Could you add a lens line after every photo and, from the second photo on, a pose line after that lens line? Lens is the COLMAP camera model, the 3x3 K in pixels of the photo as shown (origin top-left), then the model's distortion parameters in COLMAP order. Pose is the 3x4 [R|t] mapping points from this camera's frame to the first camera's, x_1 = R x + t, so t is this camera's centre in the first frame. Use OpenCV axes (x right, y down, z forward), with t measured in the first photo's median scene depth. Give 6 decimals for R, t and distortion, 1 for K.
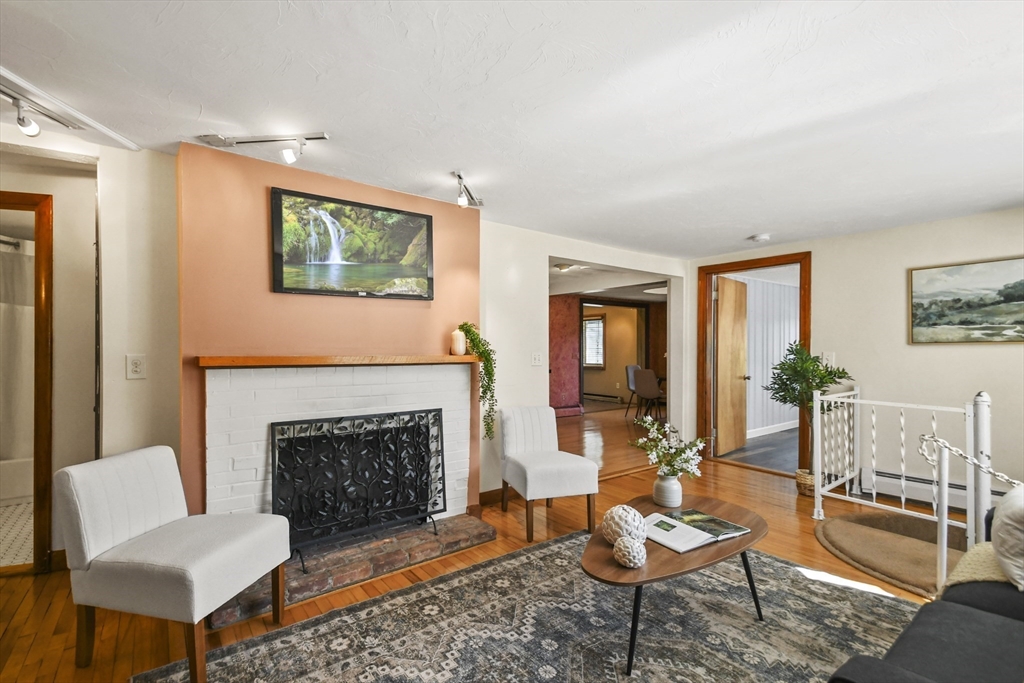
lens RADIAL K [[453.3, 0, 491.6], [0, 453.3, 348.1], [0, 0, 1]] dist [0.018942, -0.008797]
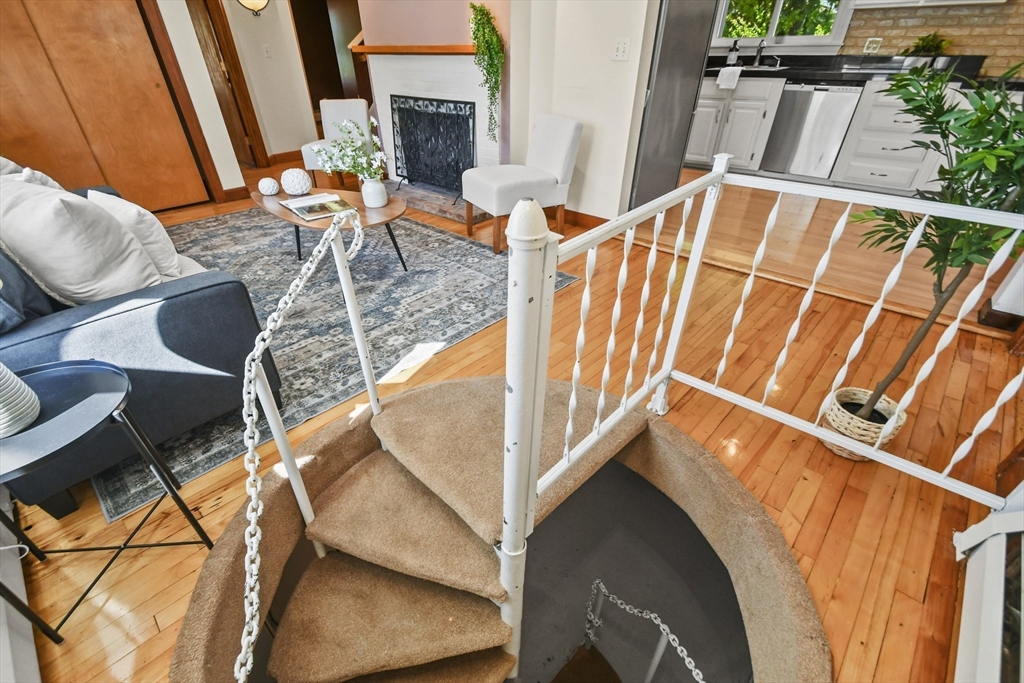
lens RADIAL K [[453.3, 0, 495.6], [0, 453.3, 361.7], [0, 0, 1]] dist [0.018942, -0.008797]
pose [[0.189299, 0.559008, -0.807264, 1.487781], [0.015913, 0.820275, 0.571749, 0.018259], [0.981791, -0.121077, 0.146382, 1.012949]]
